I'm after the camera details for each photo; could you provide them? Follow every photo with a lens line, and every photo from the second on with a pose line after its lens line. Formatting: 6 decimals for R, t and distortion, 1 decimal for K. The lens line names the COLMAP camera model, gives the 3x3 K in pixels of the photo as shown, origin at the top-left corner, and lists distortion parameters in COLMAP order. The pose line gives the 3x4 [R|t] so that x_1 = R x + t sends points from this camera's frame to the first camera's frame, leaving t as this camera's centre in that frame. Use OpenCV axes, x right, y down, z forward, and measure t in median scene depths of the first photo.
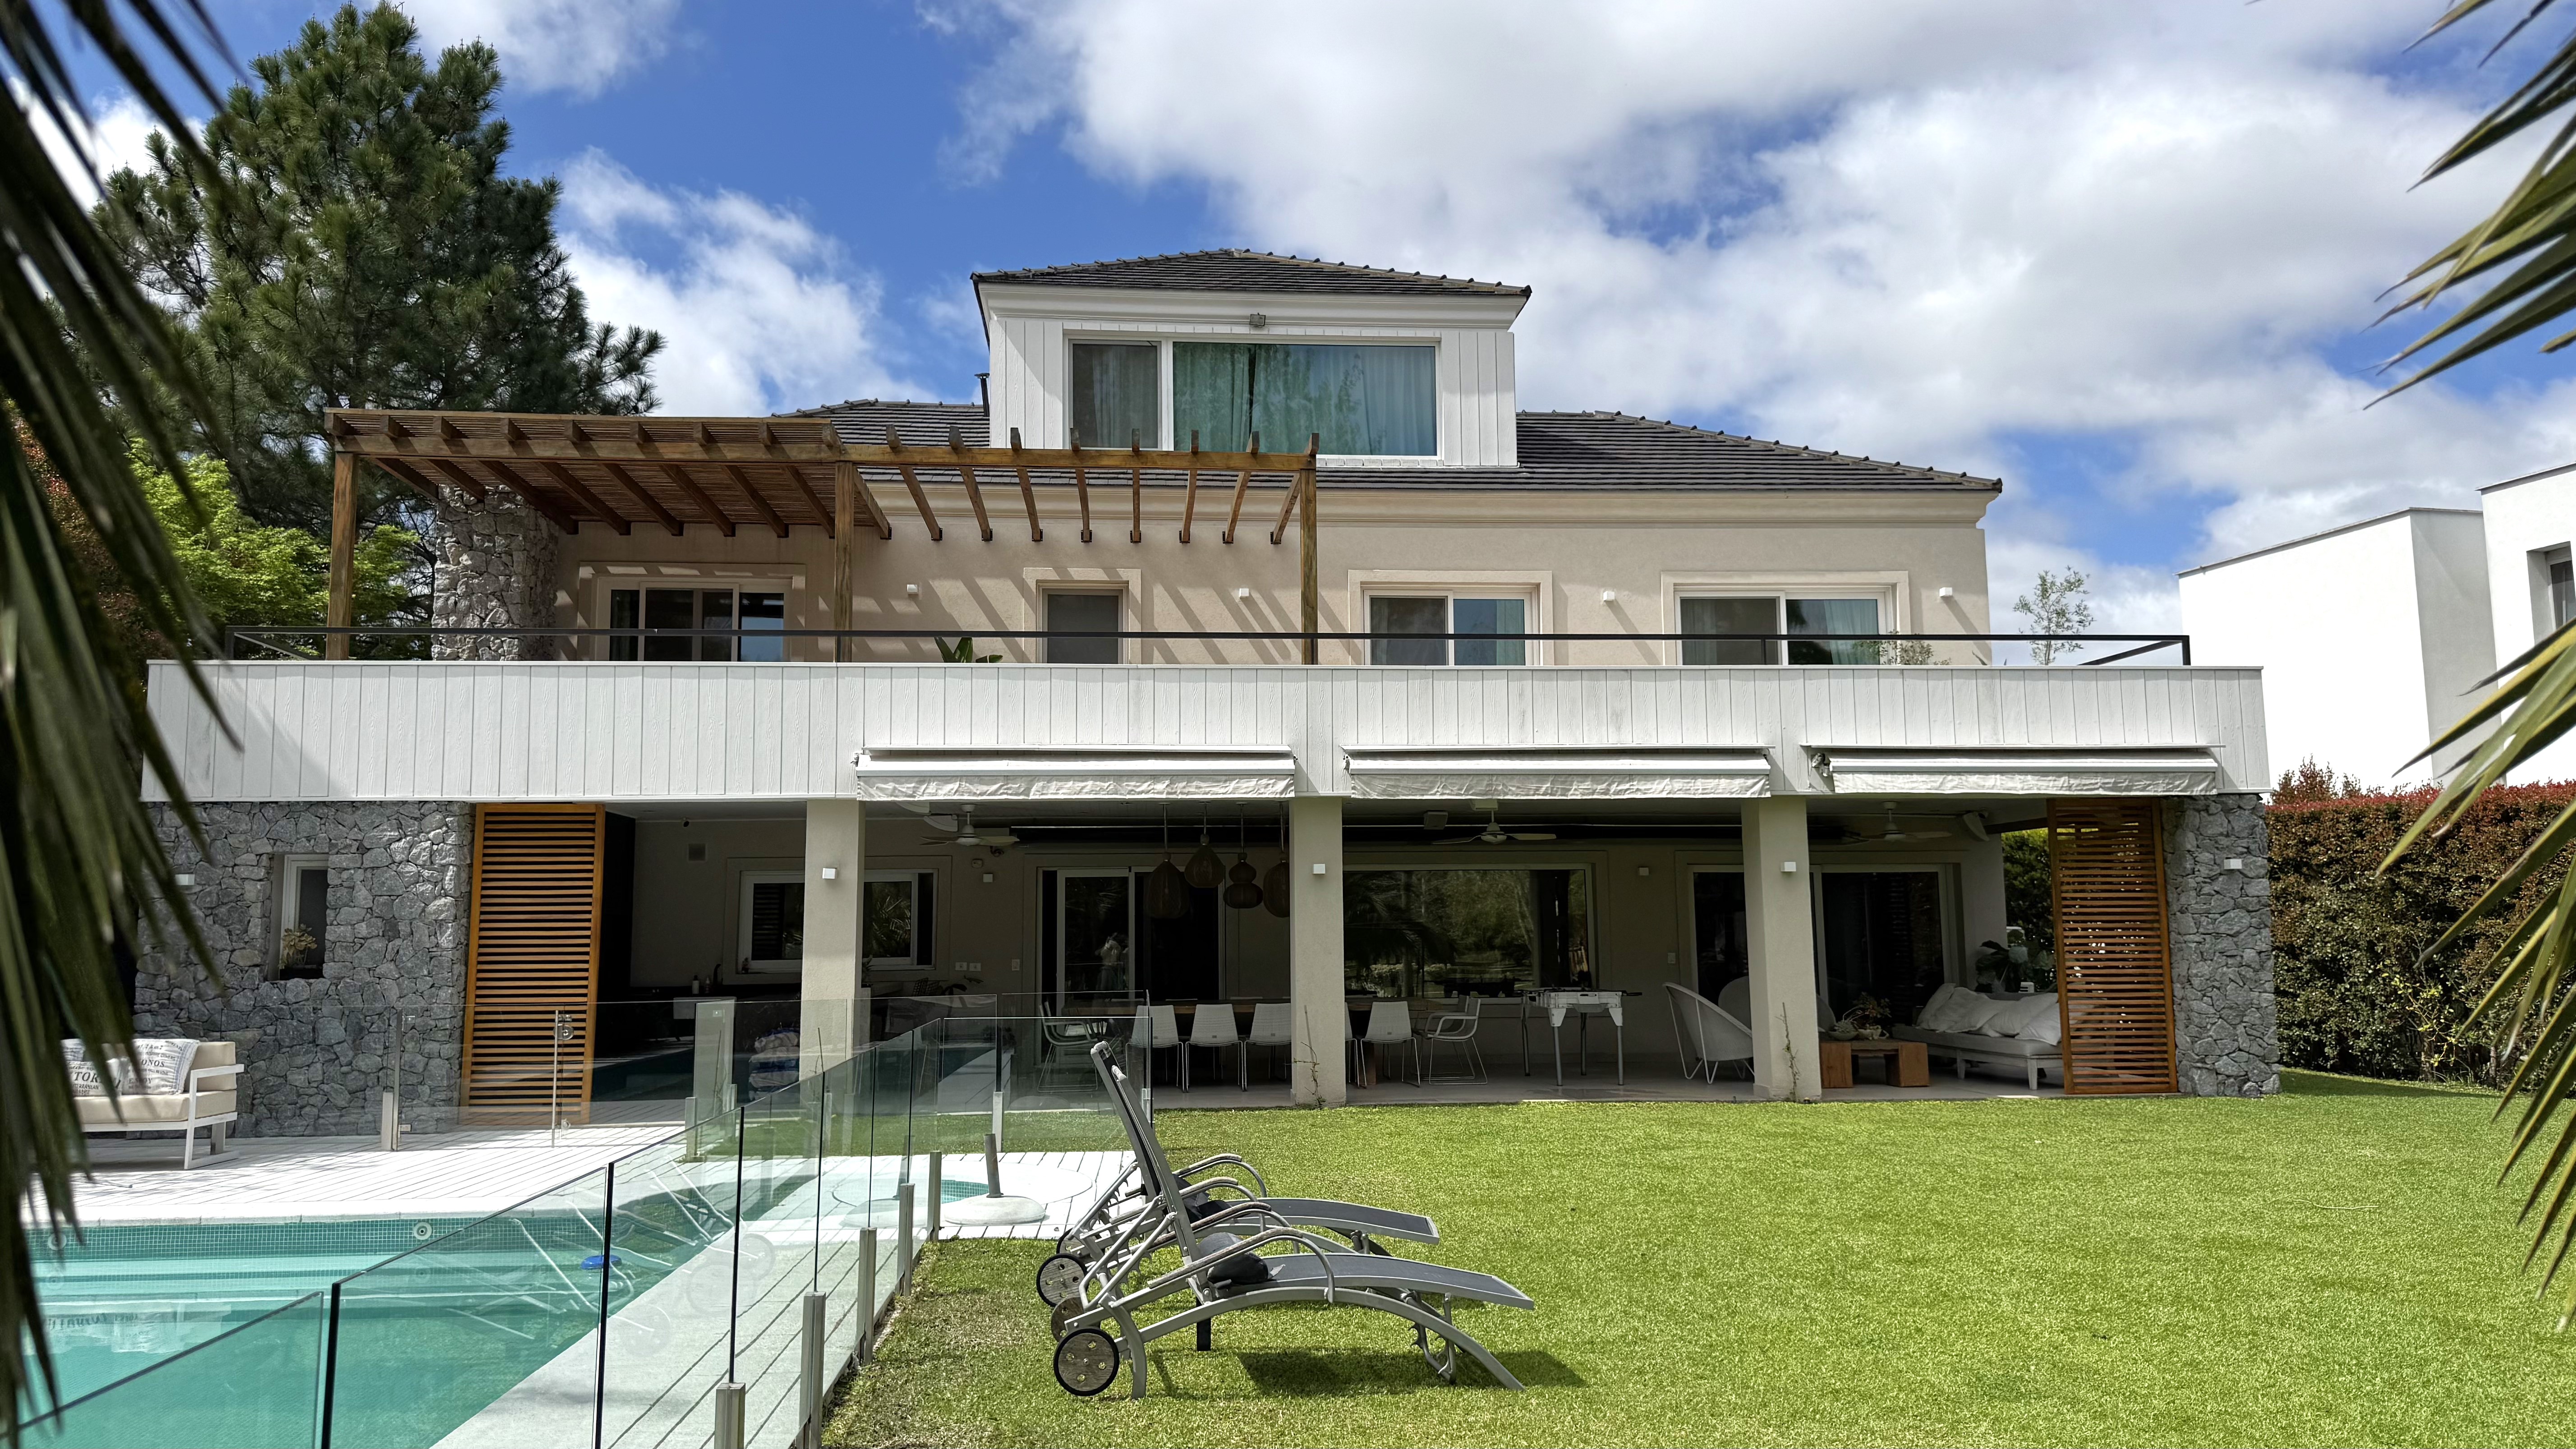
lens RADIAL K [[1783.8, 0, 1285.4], [0, 1783.8, 727.1], [0, 0, 1]] dist [0.047383, -0.000960]
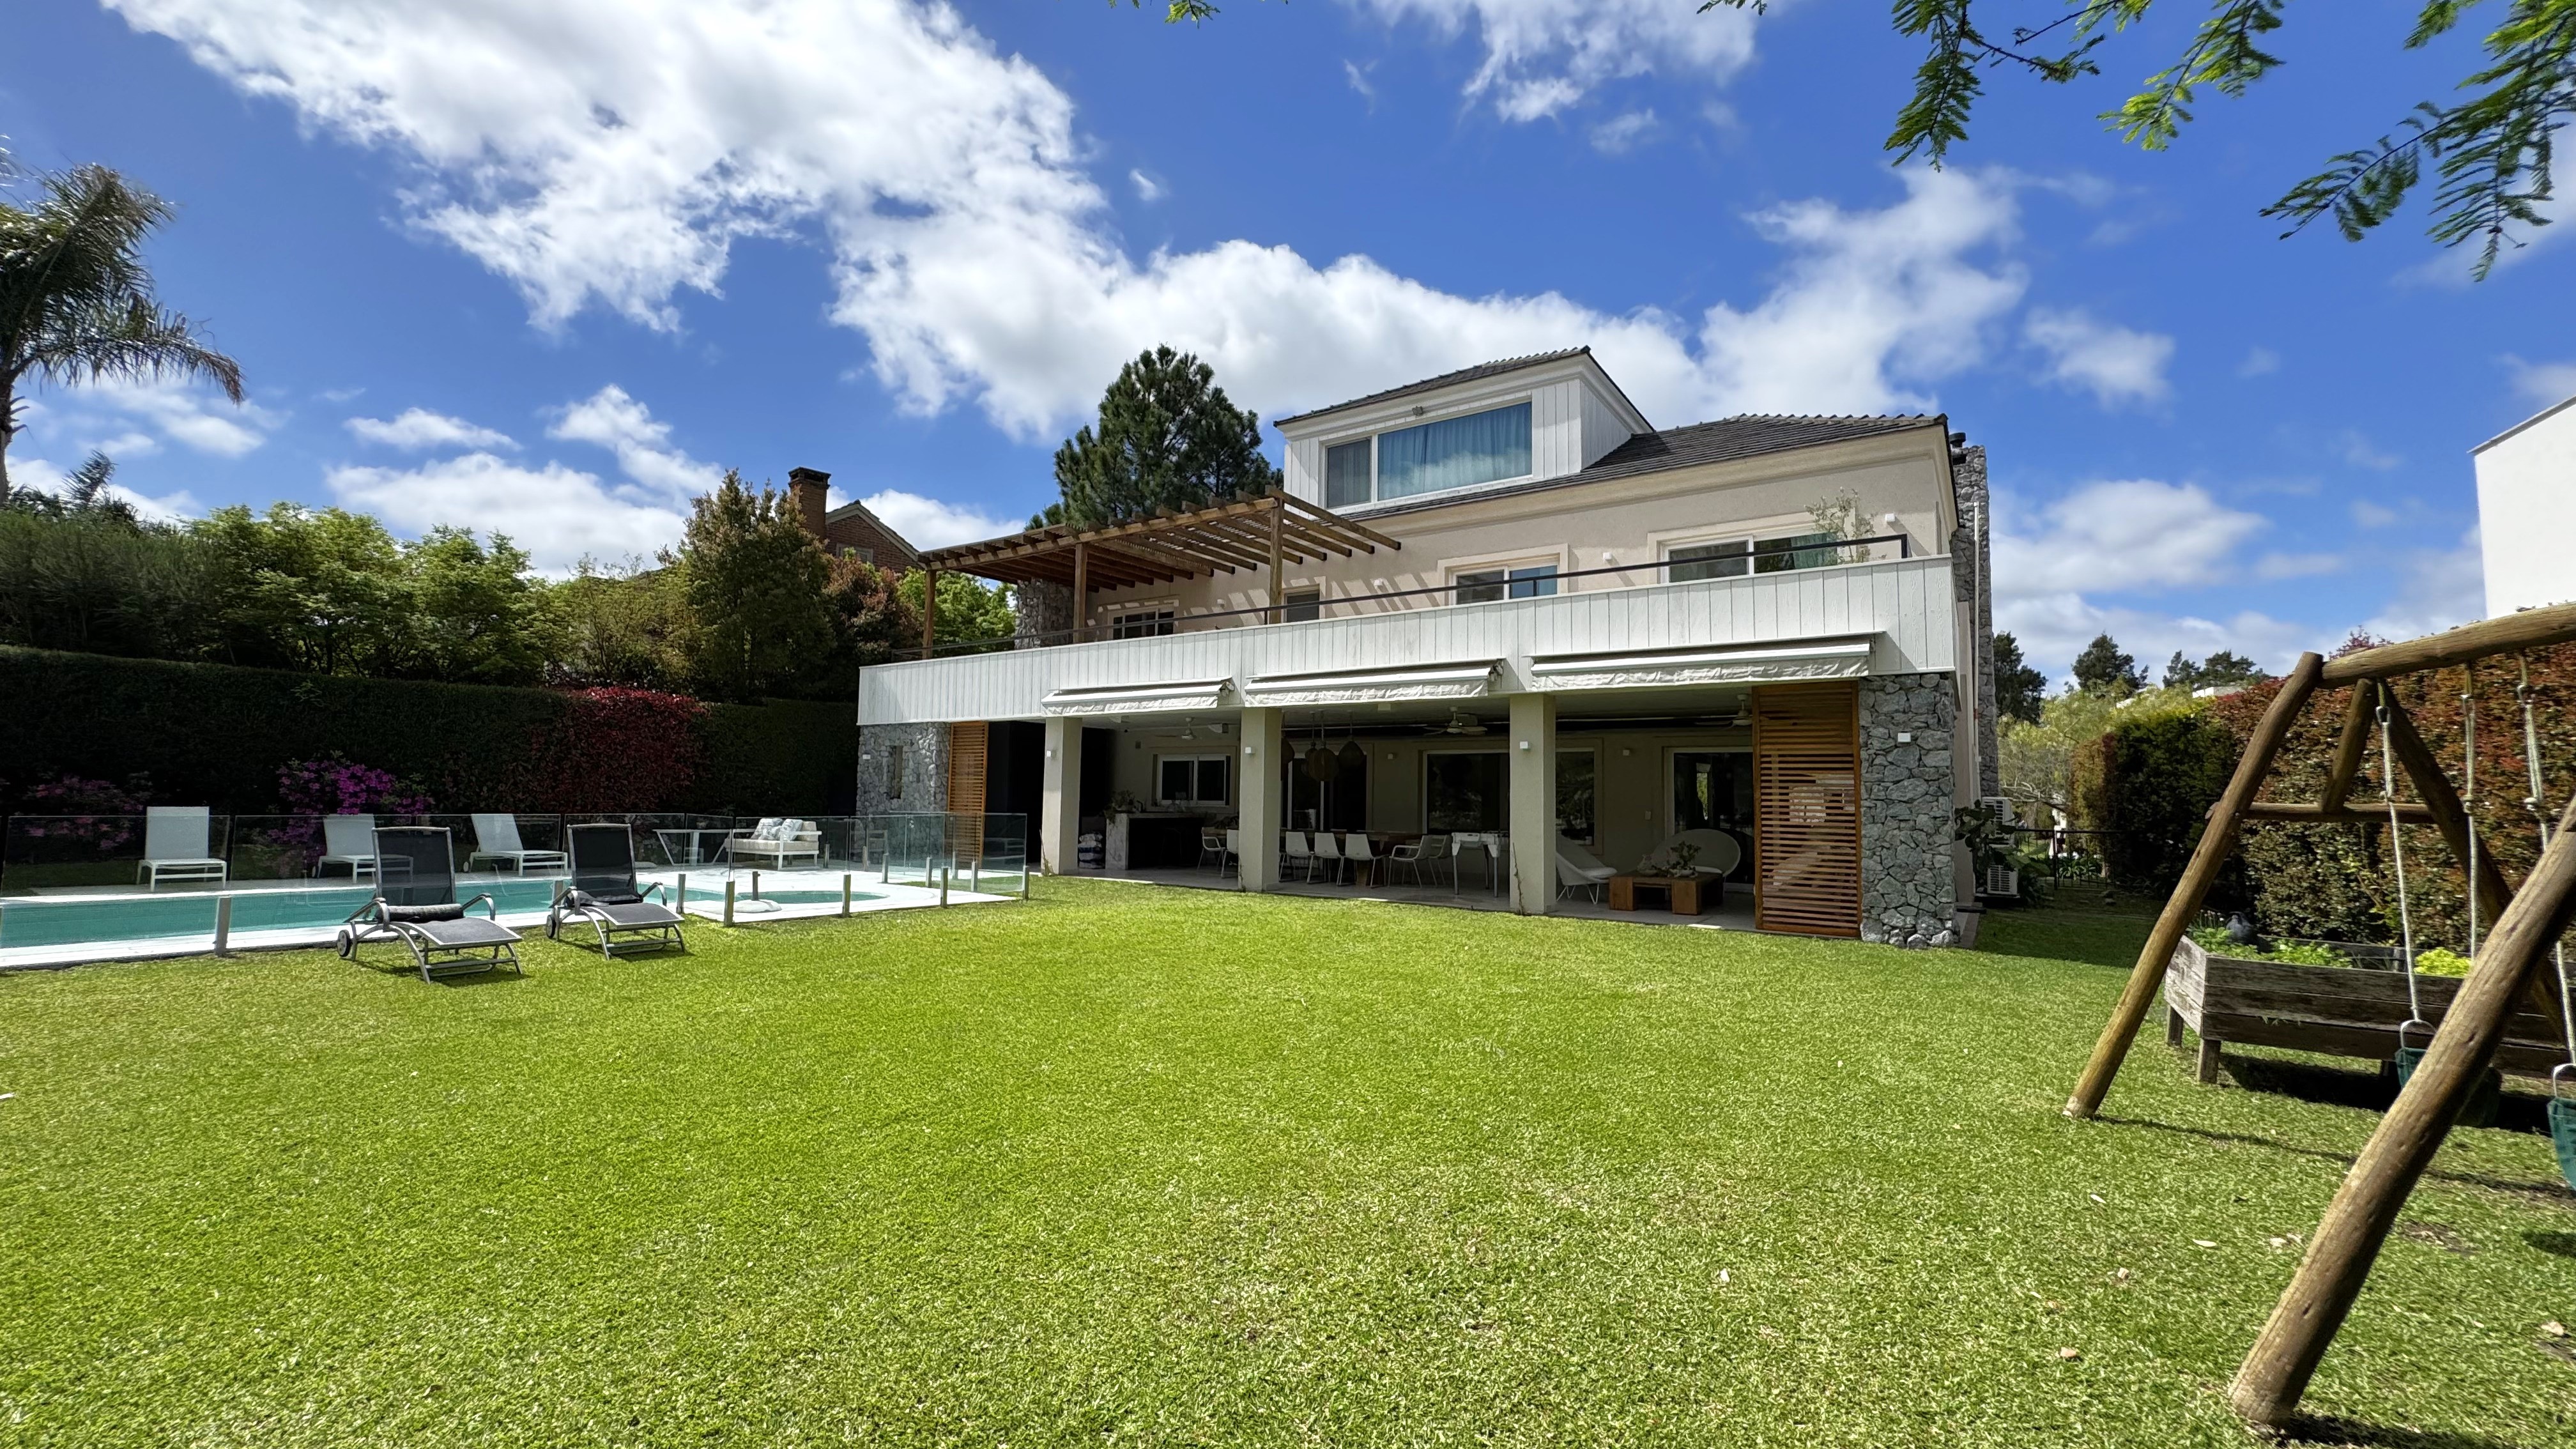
lens RADIAL K [[1027.1, 0, 1284.3], [0, 1027.1, 718.6], [0, 0, 1]] dist [-0.001562, -0.000189]
pose [[0.769895, -0.027857, -0.637563, 0.633039], [0.050136, 0.998599, 0.016910, 0.034518], [0.636199, -0.044984, 0.770213, 0.277684]]
